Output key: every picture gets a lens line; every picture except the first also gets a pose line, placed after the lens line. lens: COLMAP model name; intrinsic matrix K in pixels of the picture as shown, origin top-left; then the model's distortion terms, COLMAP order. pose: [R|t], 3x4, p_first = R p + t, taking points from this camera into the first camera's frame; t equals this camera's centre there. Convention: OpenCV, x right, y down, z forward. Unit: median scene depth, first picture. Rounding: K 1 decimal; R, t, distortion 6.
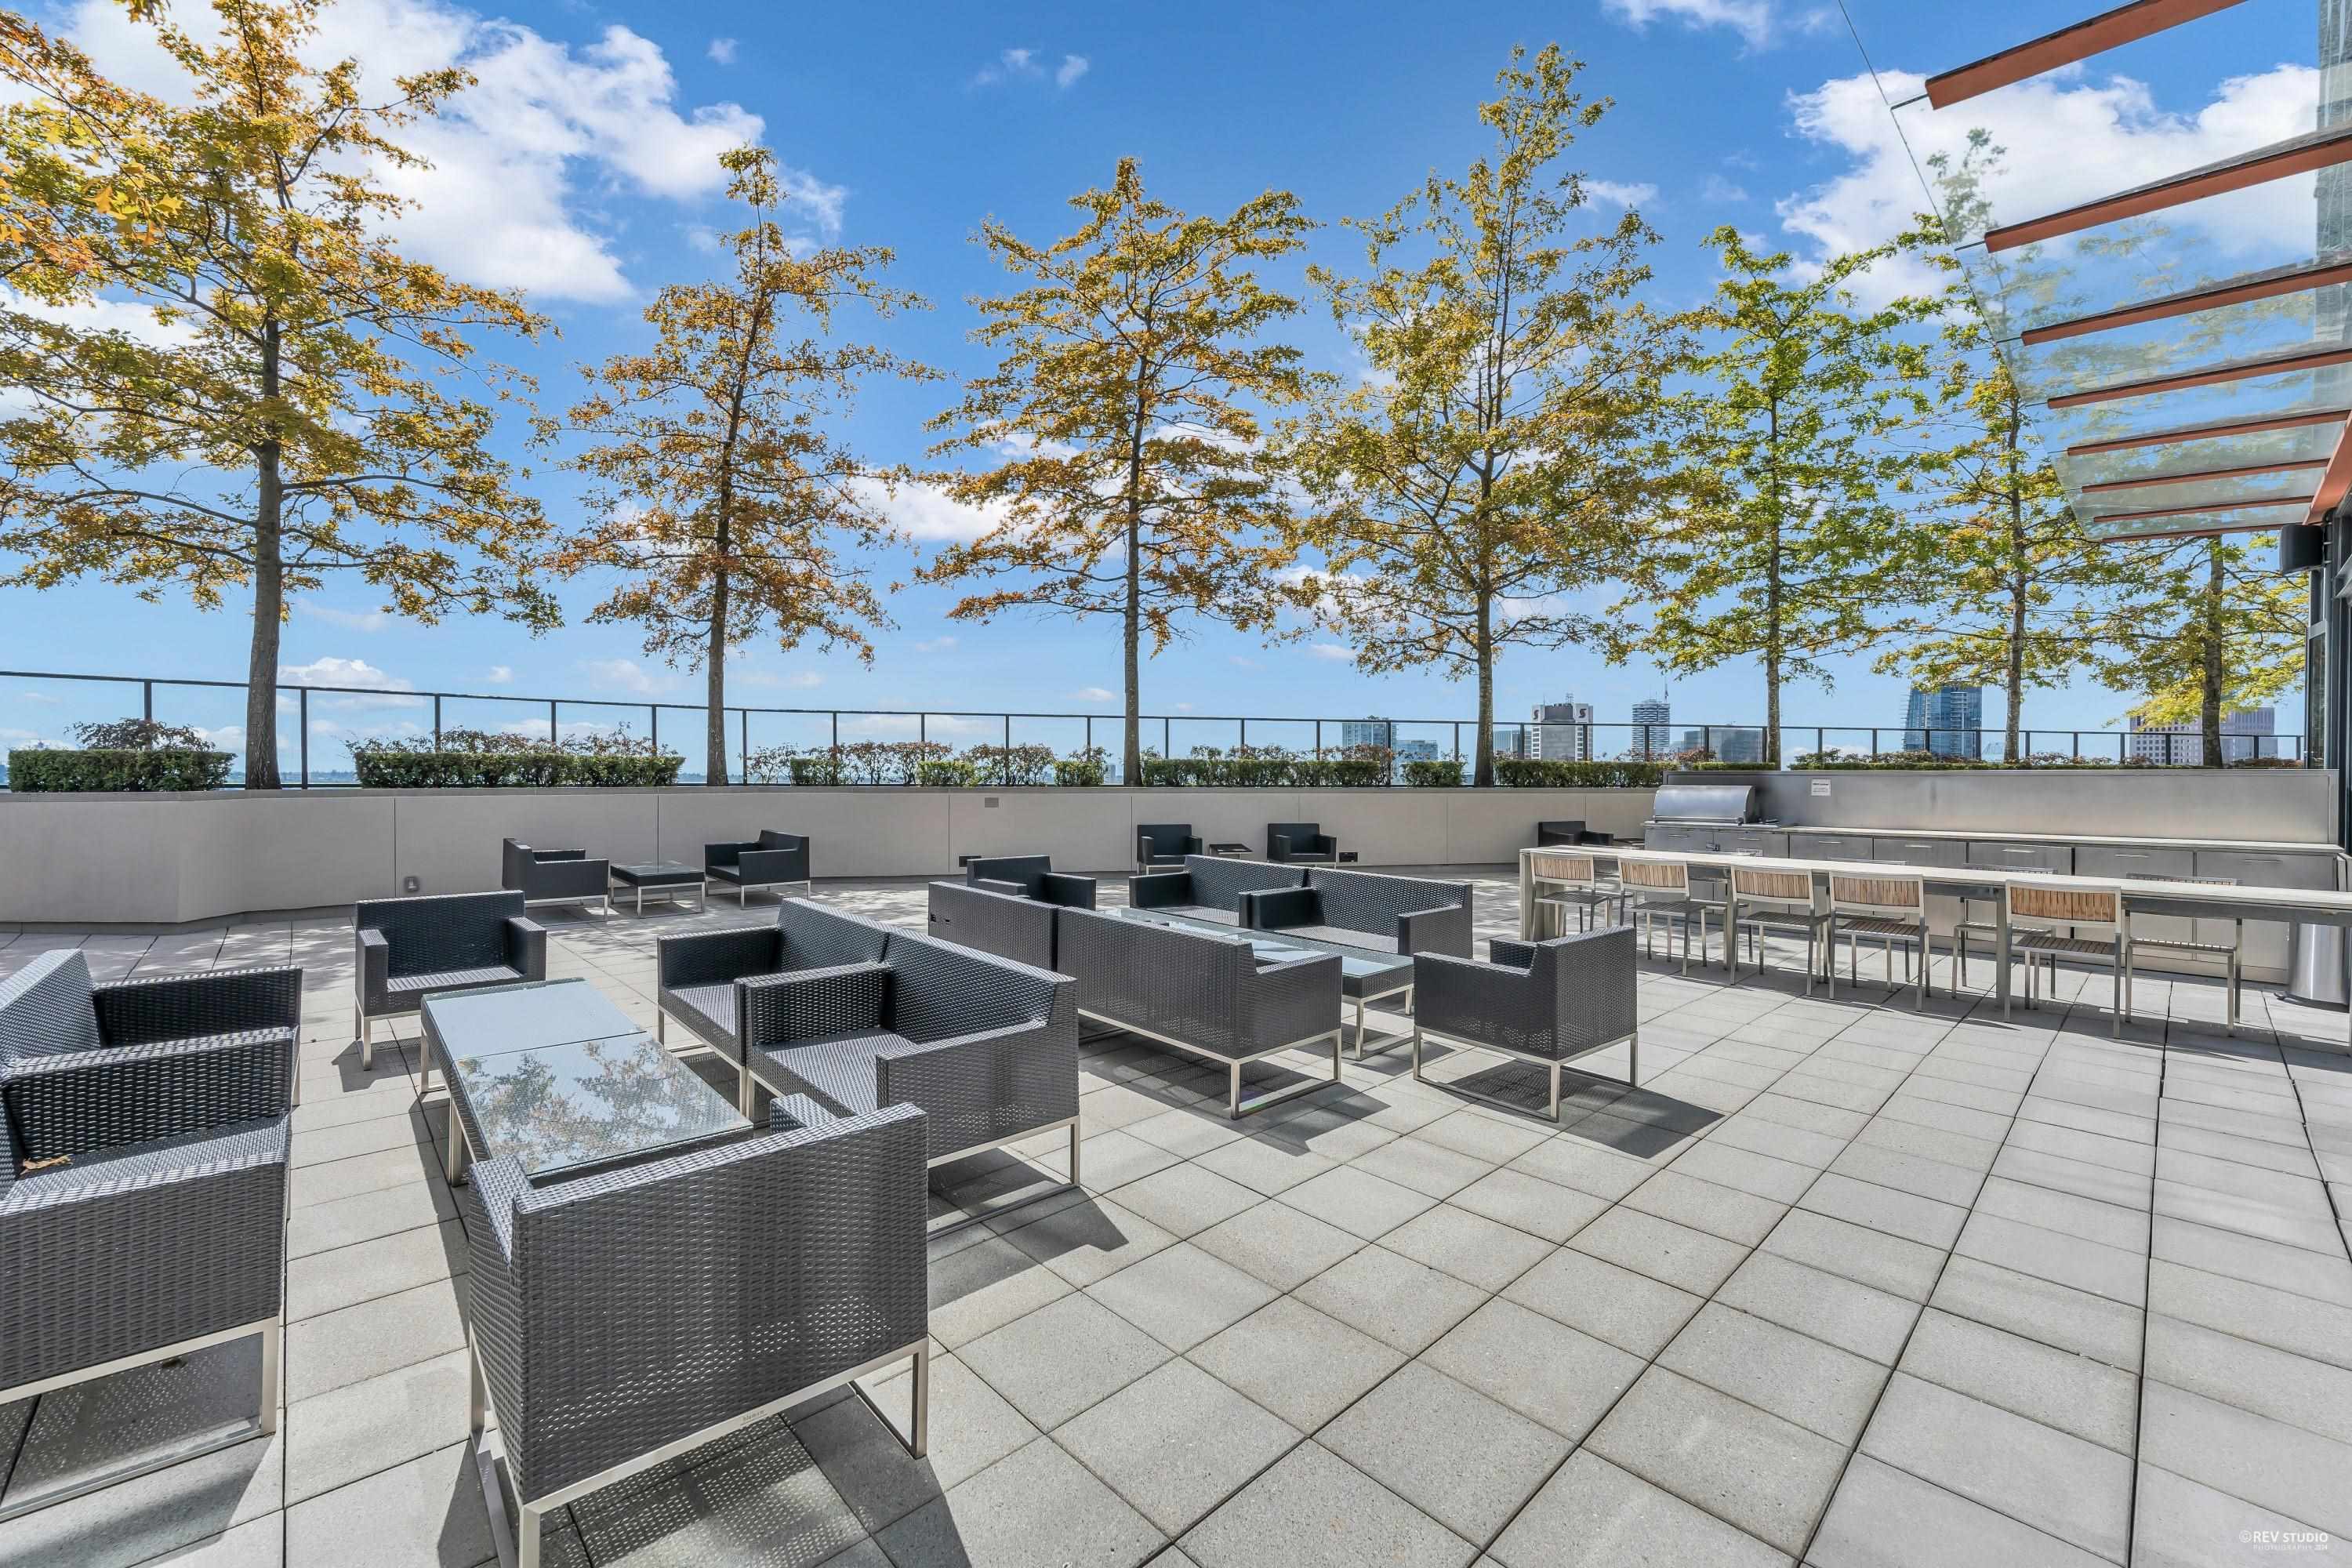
lens RADIAL K [[965.2, 0, 1177.6], [0, 965.2, 776.2], [0, 0, 1]] dist [0.001404, 0.000401]
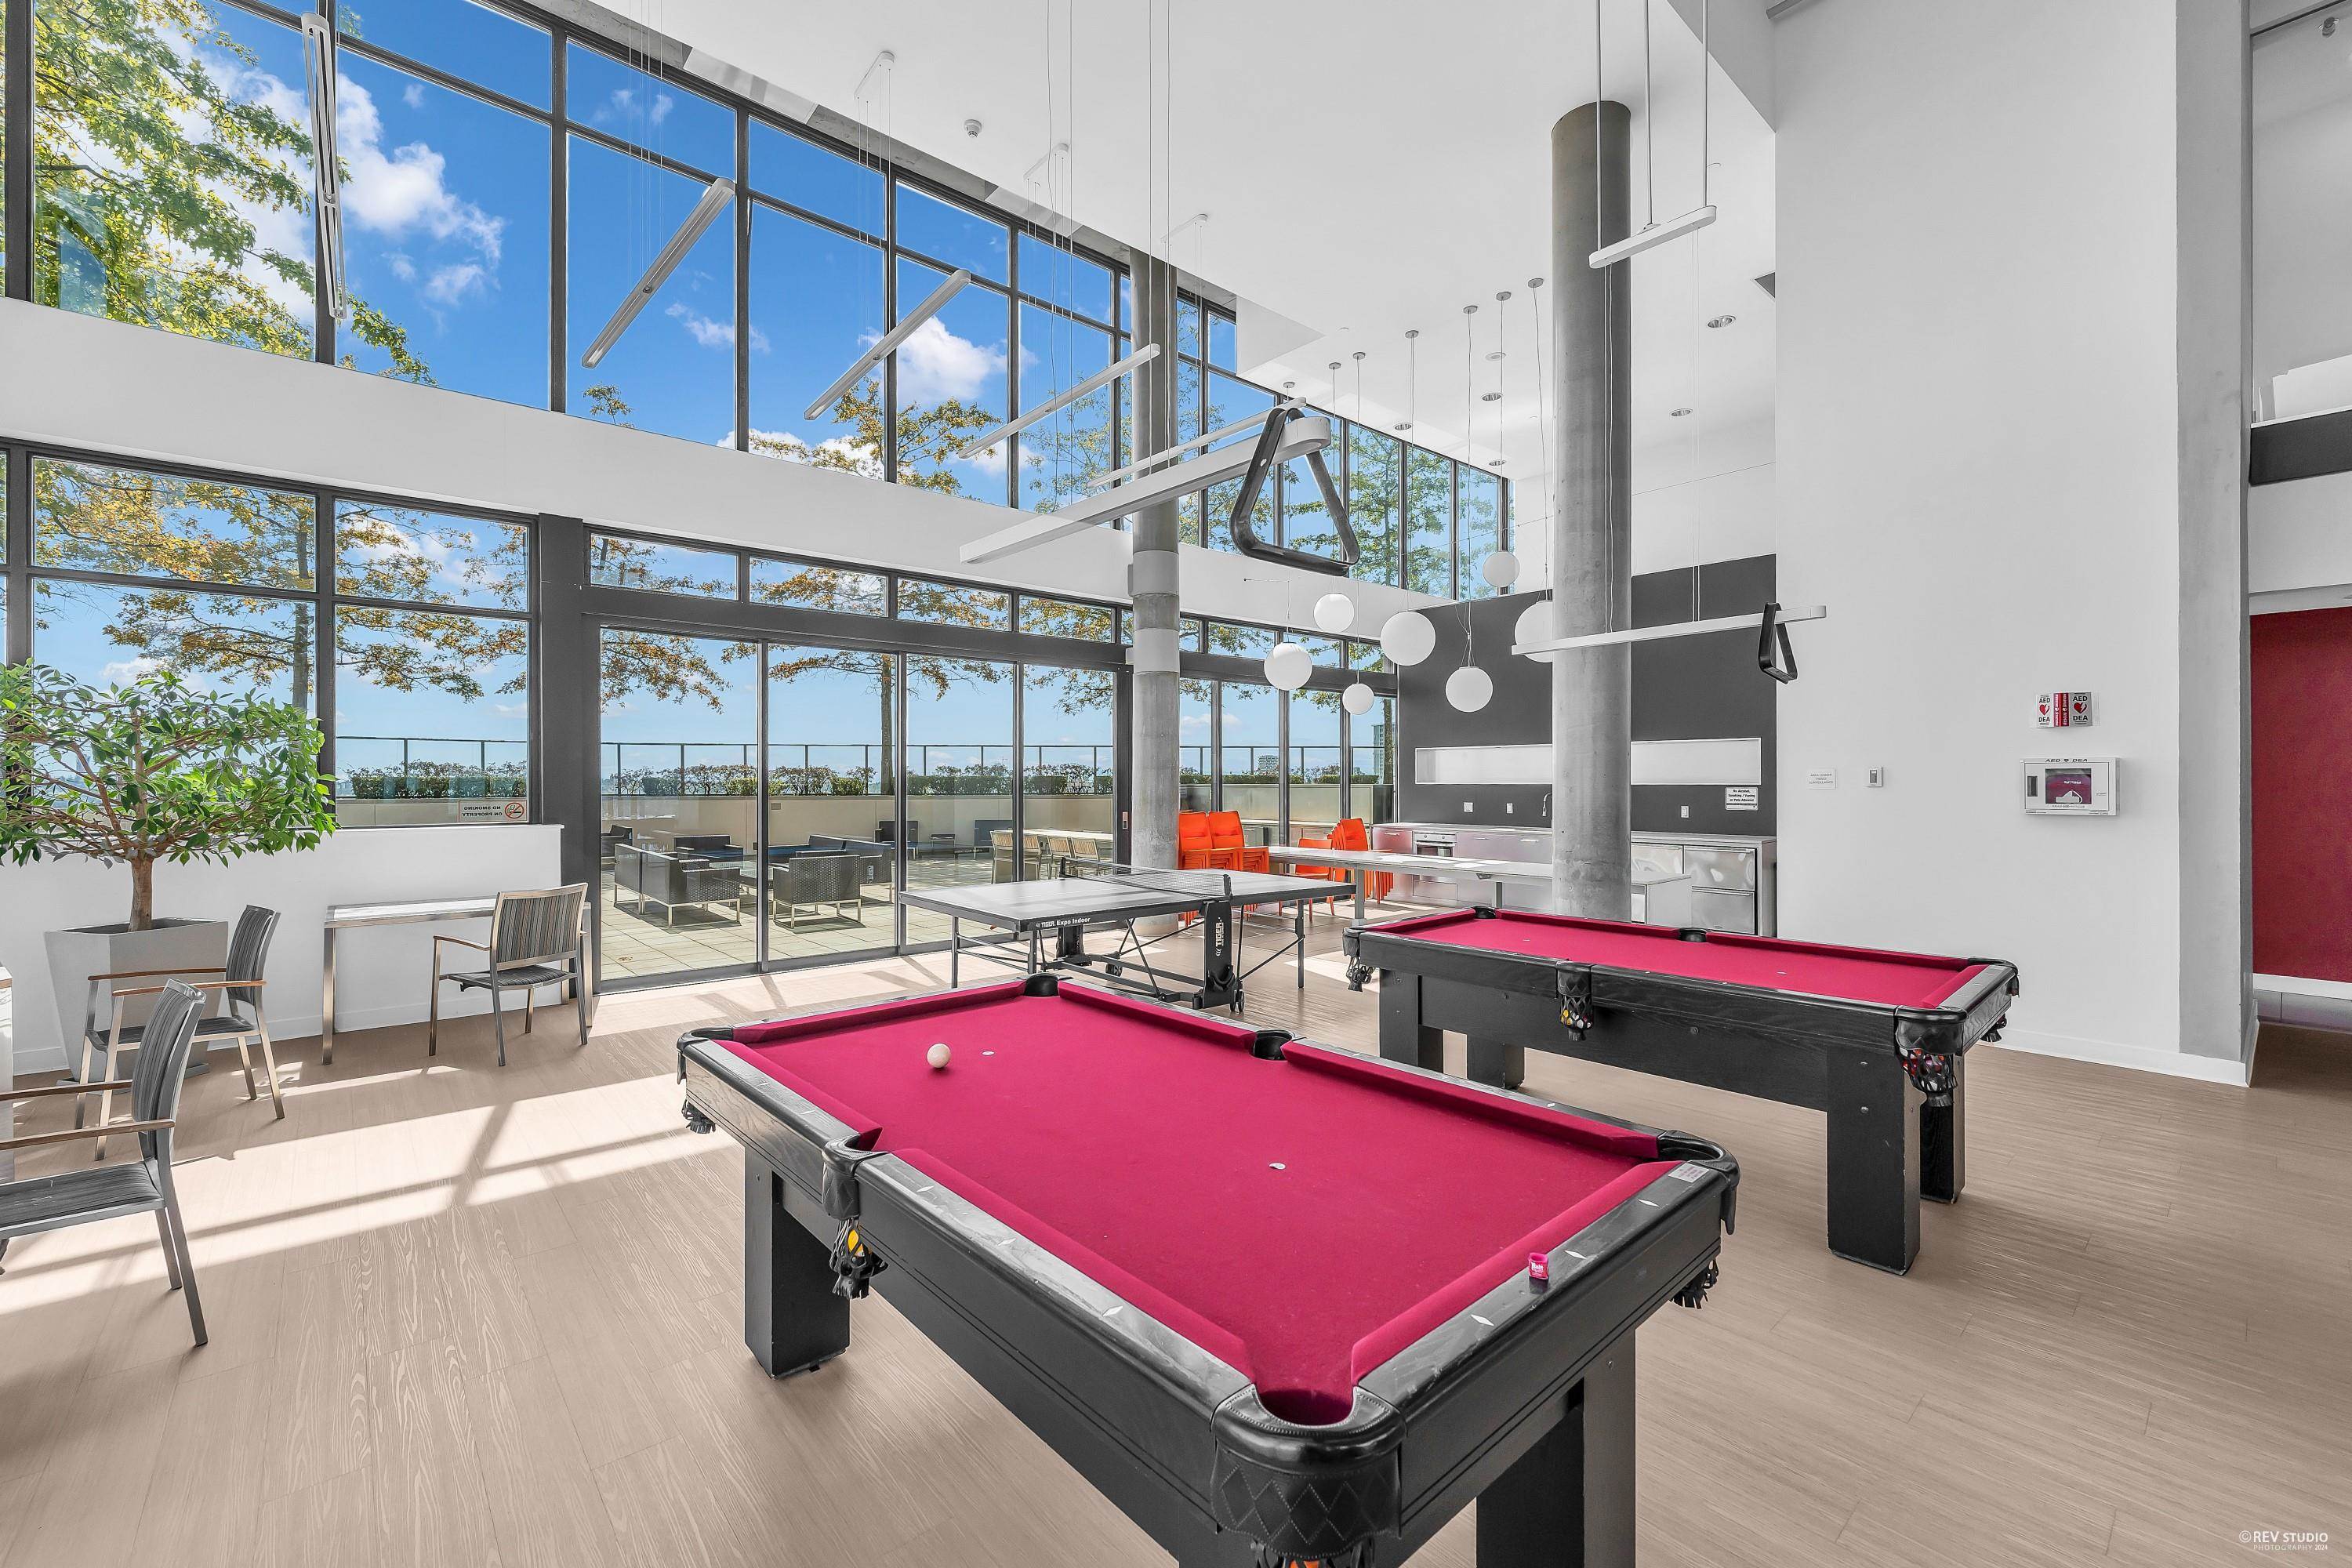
lens RADIAL K [[965.2, 0, 1174.9], [0, 965.2, 785.9], [0, 0, 1]] dist [0.001404, 0.000401]
pose [[0.999905, -0.002857, -0.013453, 0.485667], [0.002930, 0.999981, 0.005410, -0.011534], [0.013438, -0.005449, 0.999895, -0.535097]]
